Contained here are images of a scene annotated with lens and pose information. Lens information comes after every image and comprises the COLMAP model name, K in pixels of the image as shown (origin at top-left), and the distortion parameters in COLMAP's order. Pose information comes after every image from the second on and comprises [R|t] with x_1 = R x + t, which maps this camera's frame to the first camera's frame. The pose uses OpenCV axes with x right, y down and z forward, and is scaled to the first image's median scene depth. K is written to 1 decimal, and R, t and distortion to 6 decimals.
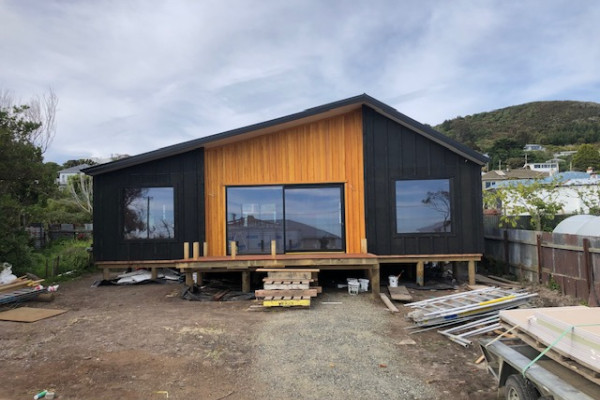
lens RADIAL K [[508.4, 0, 299.3], [0, 508.4, 217.0], [0, 0, 1]] dist [0.045617, 0.000244]
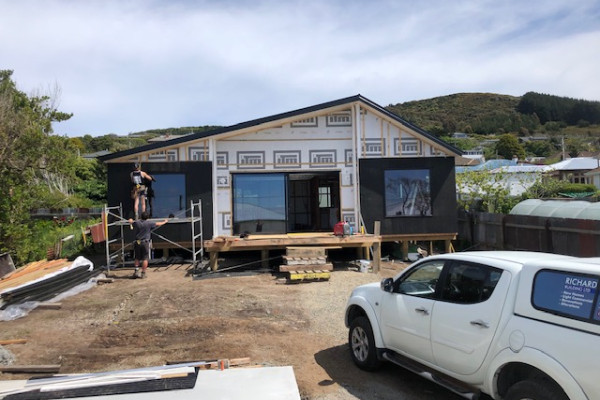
lens RADIAL K [[504.9, 0, 300.0], [0, 504.9, 200.0], [0, 0, 1]] dist [0.035362, 0.001696]
pose [[0.991695, 0.001767, 0.128600, -0.146087], [-0.001782, 0.999998, 0.000002, -0.003229], [-0.128600, -0.000231, 0.991697, -0.104261]]
